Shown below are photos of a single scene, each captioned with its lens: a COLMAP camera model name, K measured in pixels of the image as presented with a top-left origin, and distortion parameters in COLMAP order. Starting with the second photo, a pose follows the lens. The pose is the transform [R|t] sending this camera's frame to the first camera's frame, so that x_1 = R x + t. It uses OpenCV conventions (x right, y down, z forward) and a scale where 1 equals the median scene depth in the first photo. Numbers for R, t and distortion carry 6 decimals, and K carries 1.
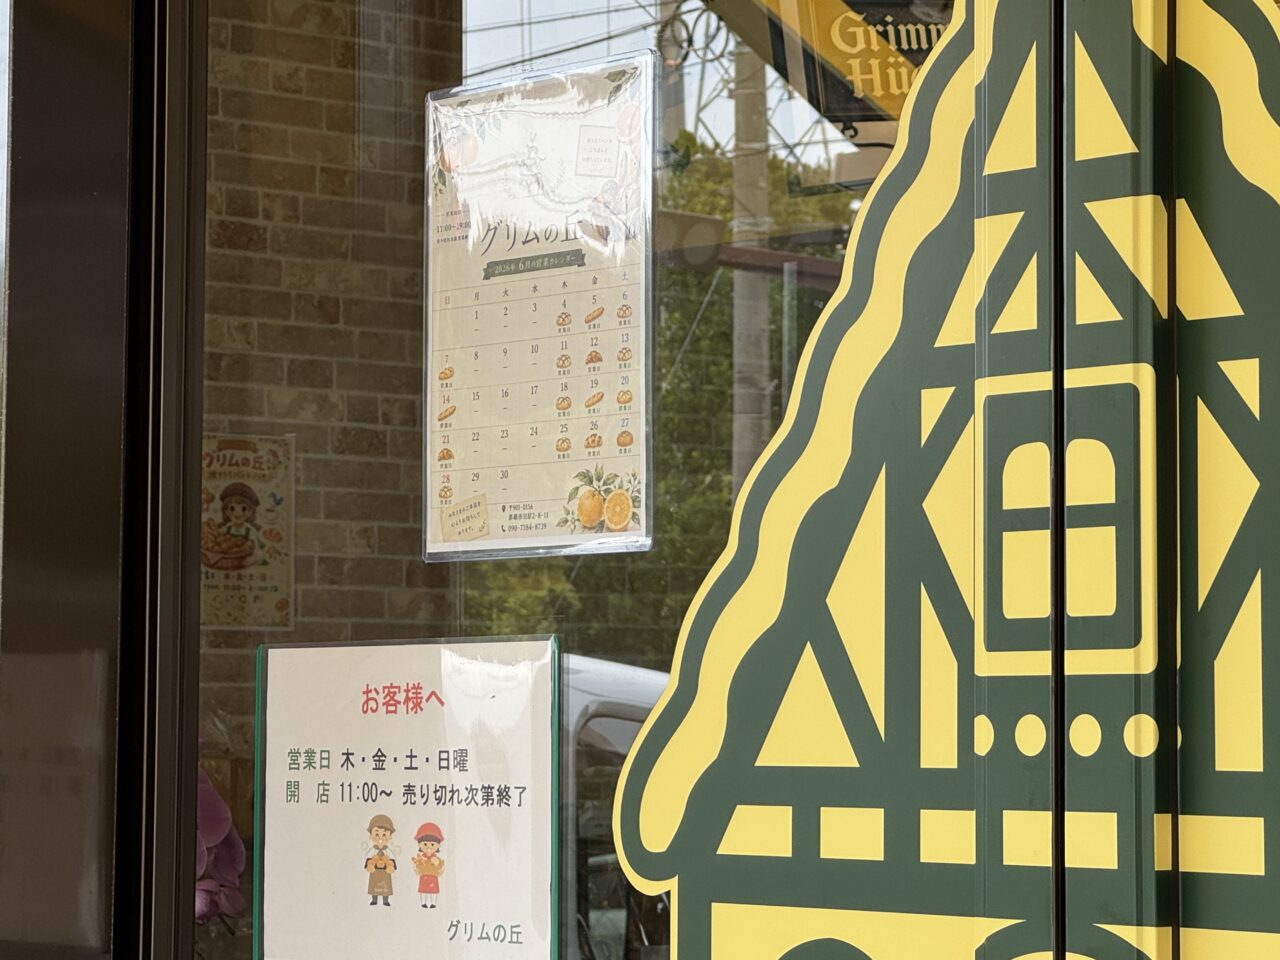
lens RADIAL K [[3798.4, 0, 640.0], [0, 3798.4, 480.0], [0, 0, 1]] dist [0.043713, 0.895118]
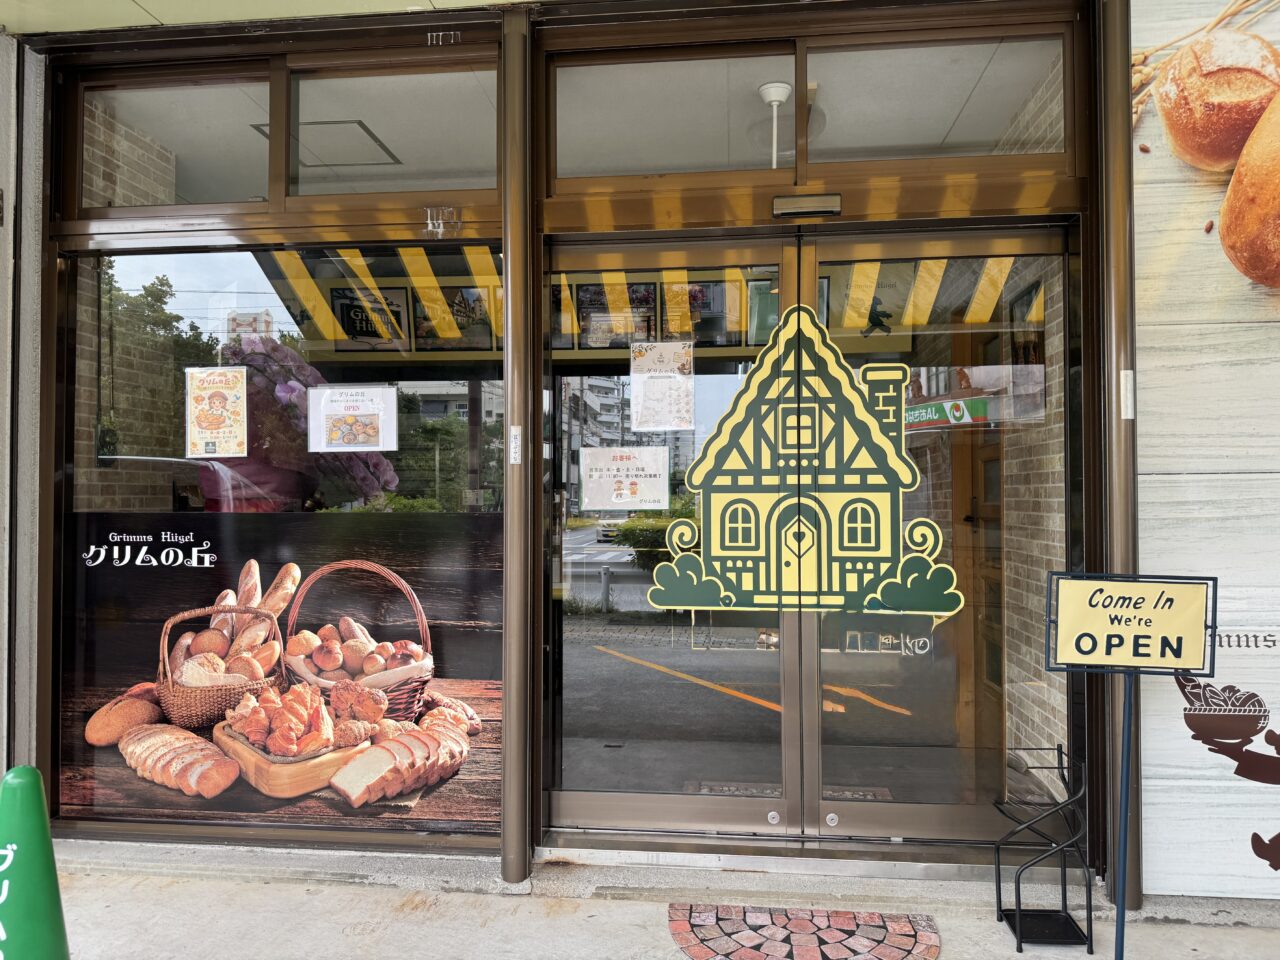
lens RADIAL K [[890.8, 0, 640.0], [0, 890.8, 480.0], [0, 0, 1]] dist [0.045984, -0.041447]
pose [[0.745229, 0.006791, 0.666774, -1.008780], [-0.037178, 0.998816, 0.031380, 0.056788], [-0.665771, -0.048174, 0.744599, 0.085860]]
